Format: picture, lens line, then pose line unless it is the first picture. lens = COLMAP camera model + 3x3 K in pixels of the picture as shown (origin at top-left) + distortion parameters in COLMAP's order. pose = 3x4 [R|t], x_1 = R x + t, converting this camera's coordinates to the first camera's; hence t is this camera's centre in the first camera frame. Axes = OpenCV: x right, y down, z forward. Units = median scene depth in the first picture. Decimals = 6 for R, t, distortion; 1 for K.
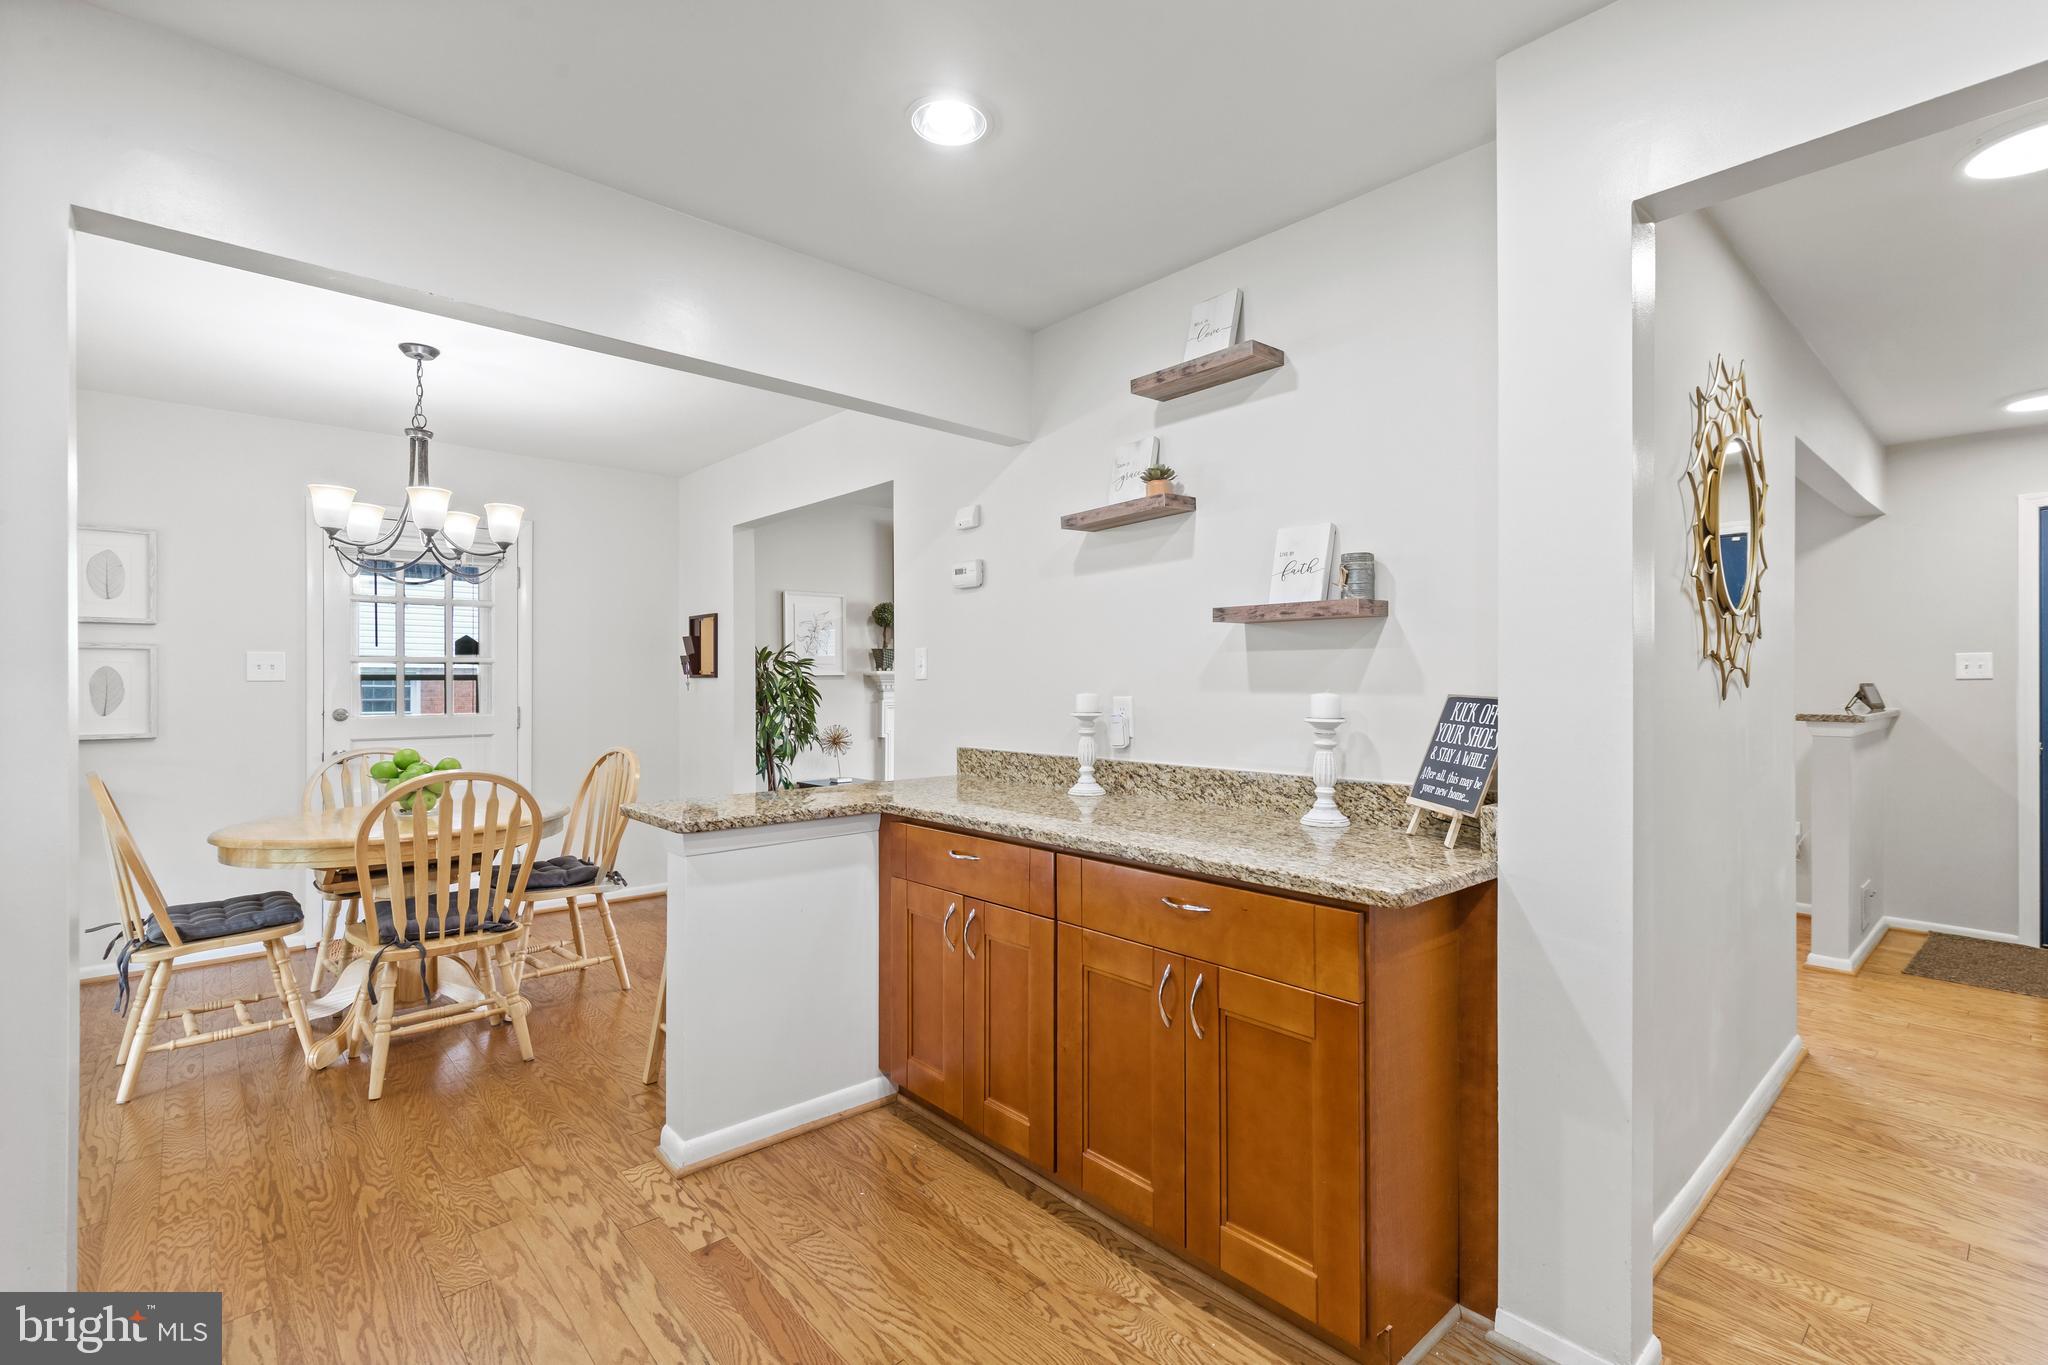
lens RADIAL K [[930.0, 0, 1049.2], [0, 930.0, 678.0], [0, 0, 1]] dist [0.009675, -0.001063]
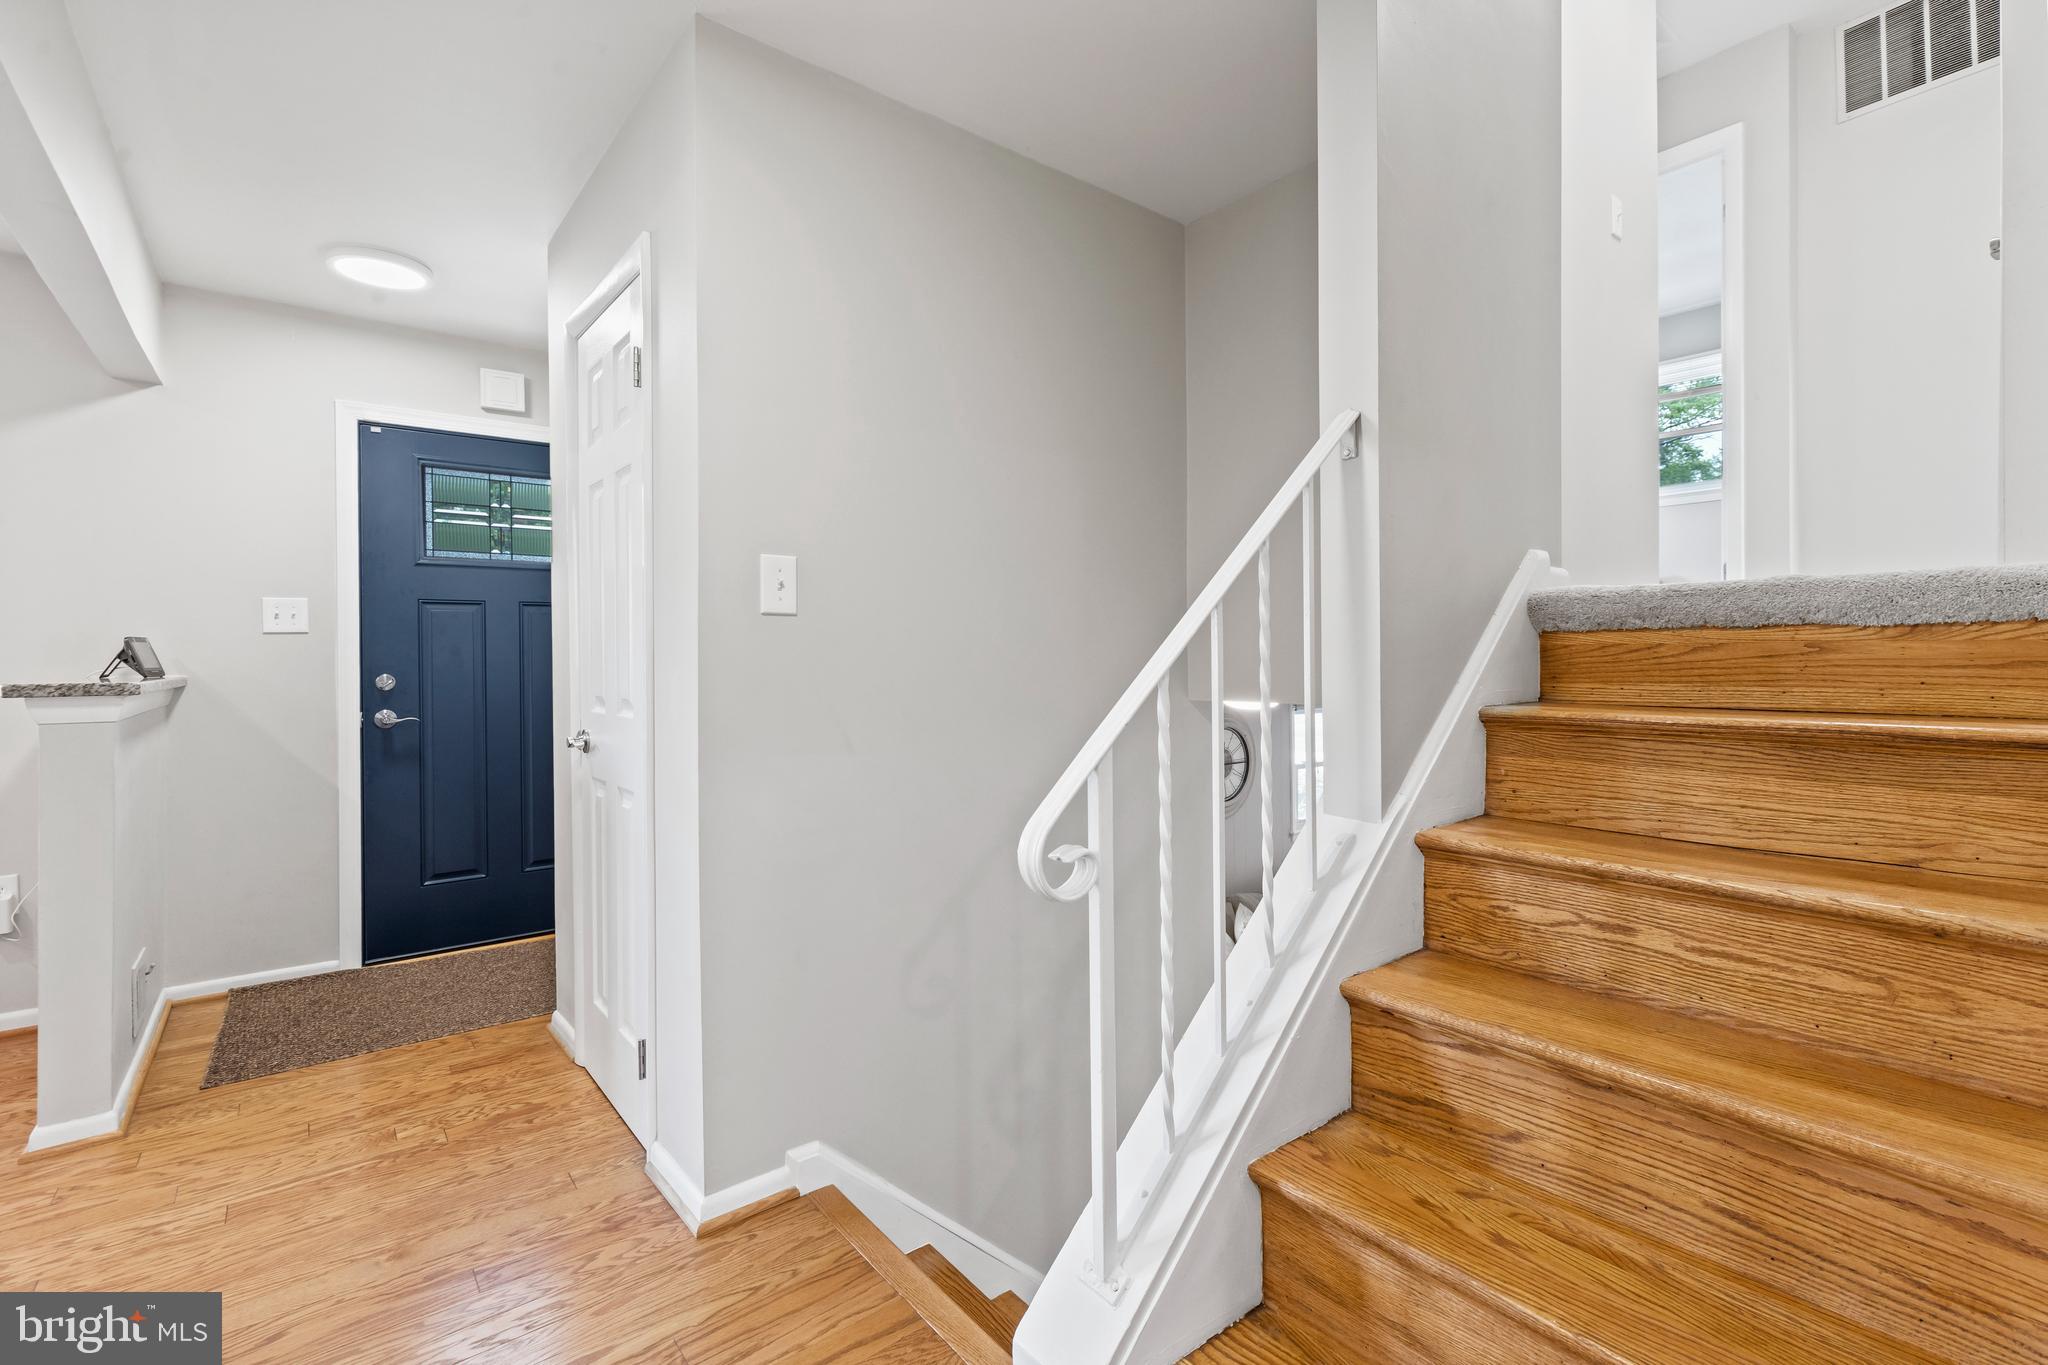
lens RADIAL K [[930.0, 0, 1040.8], [0, 930.0, 661.4], [0, 0, 1]] dist [0.009675, -0.001063]
pose [[0.070881, -0.004195, 0.997476, 0.377891], [0.004479, 0.999982, 0.003887, 0.031156], [-0.997475, 0.004192, 0.070898, 0.459484]]
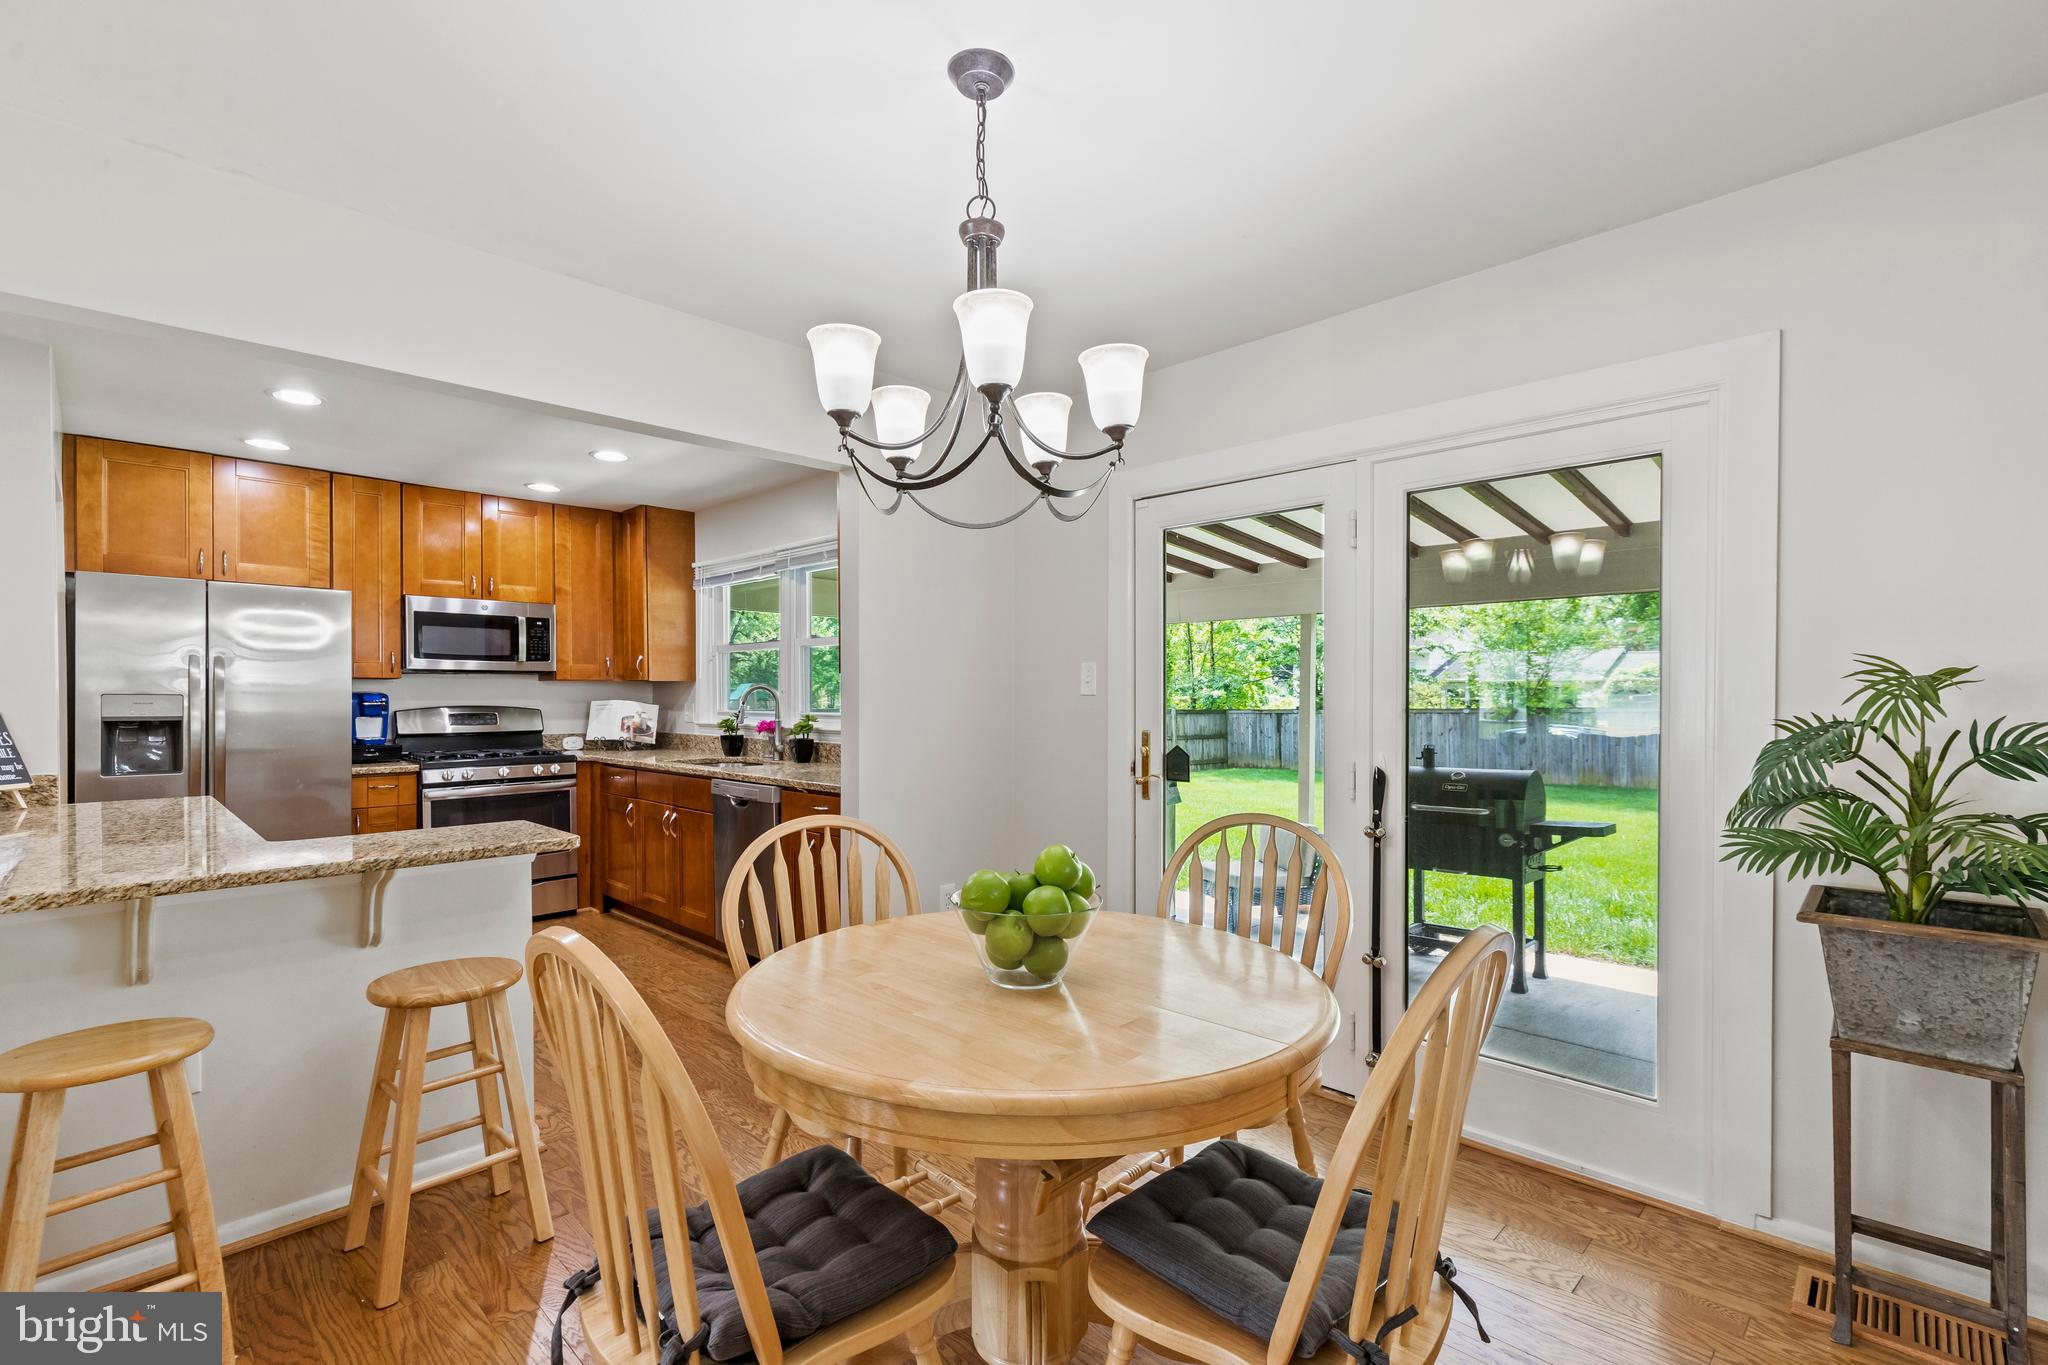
lens RADIAL K [[930.0, 0, 1039.6], [0, 930.0, 704.0], [0, 0, 1]] dist [0.009675, -0.001063]
pose [[-0.998622, 0.002194, -0.052435, -0.688041], [0.001890, 0.999981, 0.005847, 0.000810], [0.052447, 0.005740, -0.998607, 1.545841]]
